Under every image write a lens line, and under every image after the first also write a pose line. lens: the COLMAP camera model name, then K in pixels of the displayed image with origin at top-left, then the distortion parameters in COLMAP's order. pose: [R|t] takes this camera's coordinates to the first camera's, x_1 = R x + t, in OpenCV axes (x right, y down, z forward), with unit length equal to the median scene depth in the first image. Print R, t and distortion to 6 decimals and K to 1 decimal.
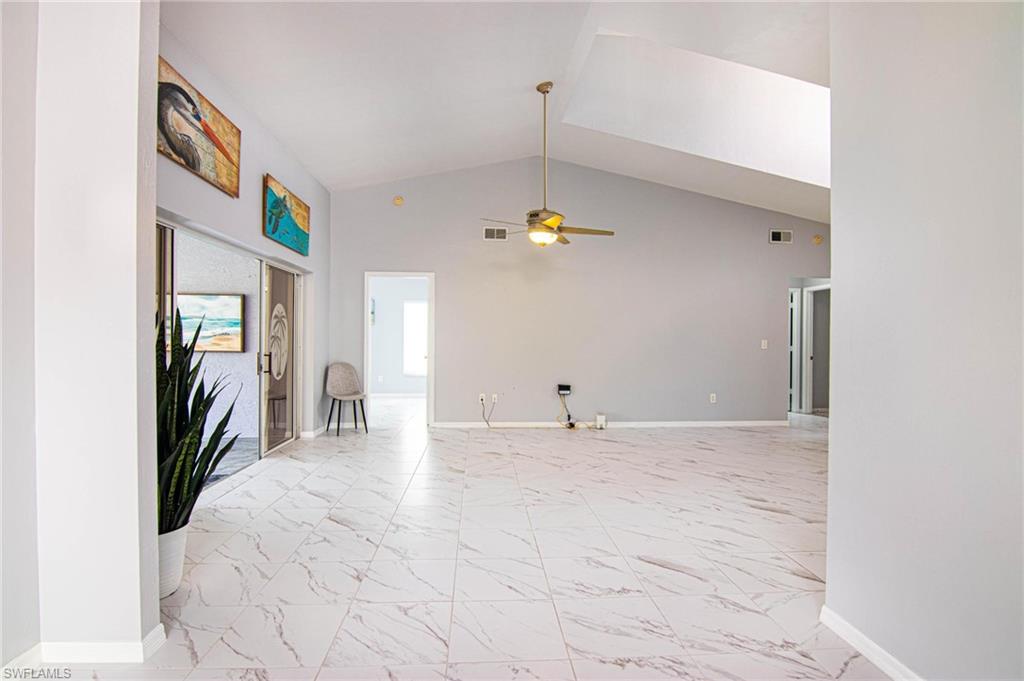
lens RADIAL K [[519.8, 0, 505.3], [0, 519.8, 344.2], [0, 0, 1]] dist [-0.006862, -0.012301]
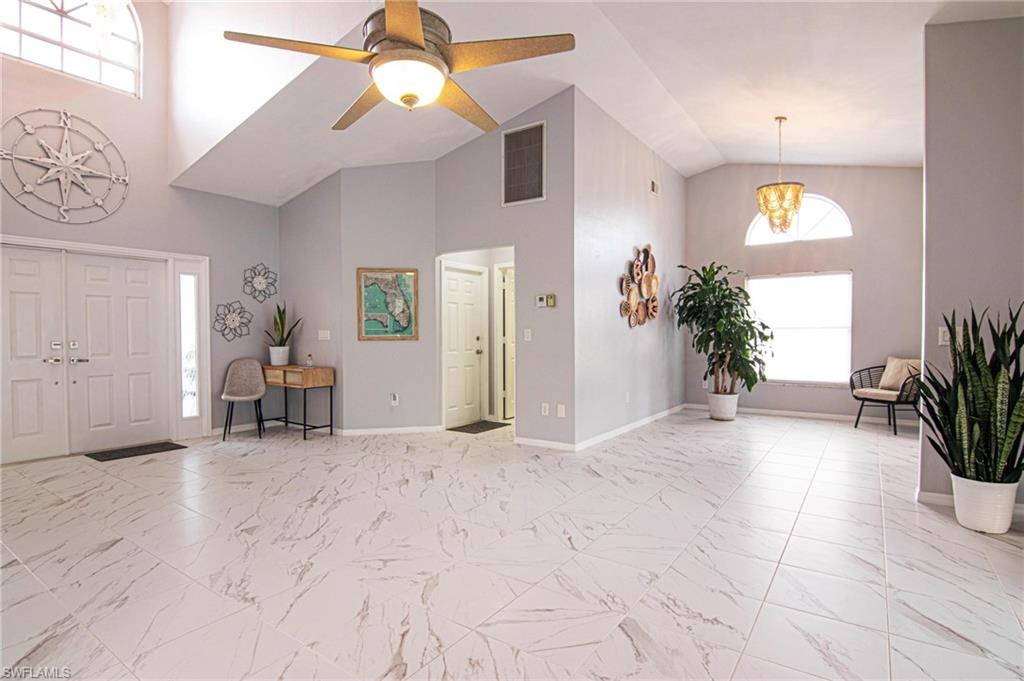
lens RADIAL K [[519.8, 0, 505.3], [0, 519.8, 344.2], [0, 0, 1]] dist [-0.006862, -0.012301]
pose [[-0.782414, -0.016866, 0.622530, -0.391230], [0.002179, 0.999553, 0.029820, -0.014581], [-0.622755, 0.024688, -0.782027, 1.992812]]
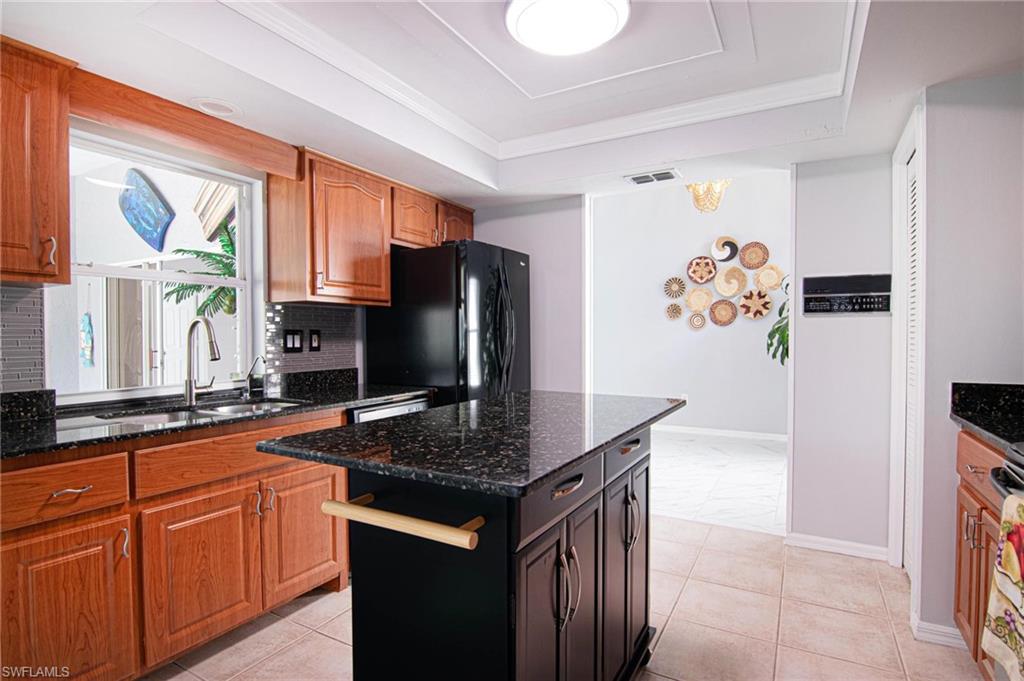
lens RADIAL K [[519.8, 0, 505.3], [0, 519.8, 344.2], [0, 0, 1]] dist [-0.006862, -0.012301]
pose [[0.546008, -0.020164, 0.837537, -1.471181], [0.009631, 0.999795, 0.017791, -0.002819], [-0.837725, -0.001648, 0.546090, -0.213701]]
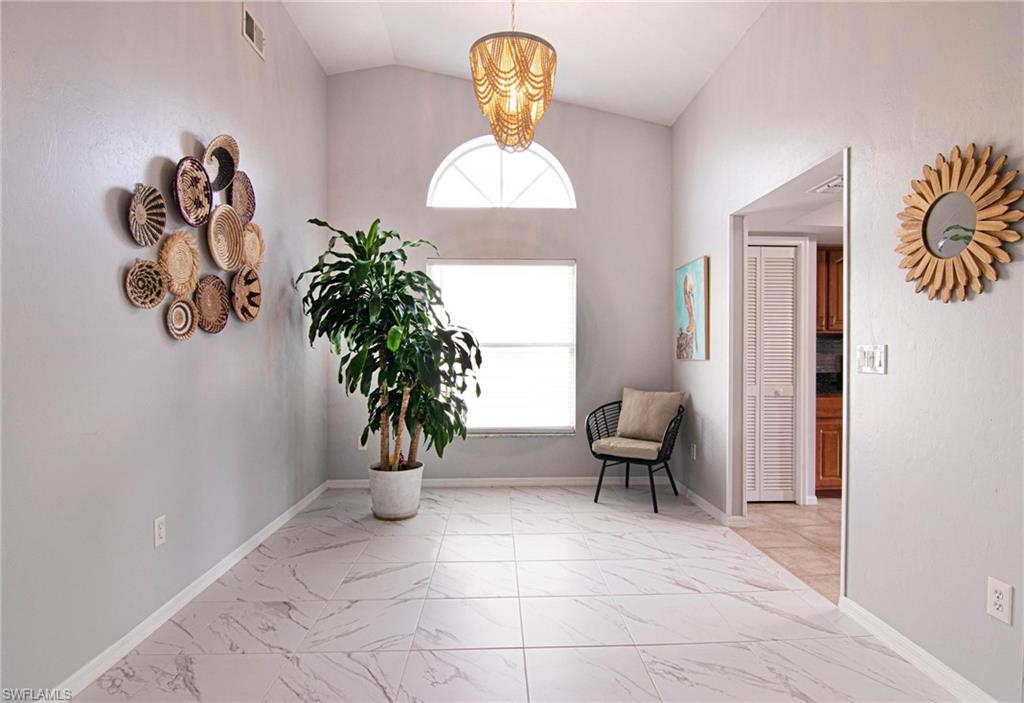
lens RADIAL K [[530.1, 0, 518.7], [0, 530.1, 354.4], [0, 0, 1]] dist [-0.000871, -0.000161]
pose [[-0.999947, -0.005480, 0.008725, -0.046911], [-0.005387, 0.999928, 0.010722, -0.006068], [-0.008783, 0.010674, -0.999904, 0.940296]]
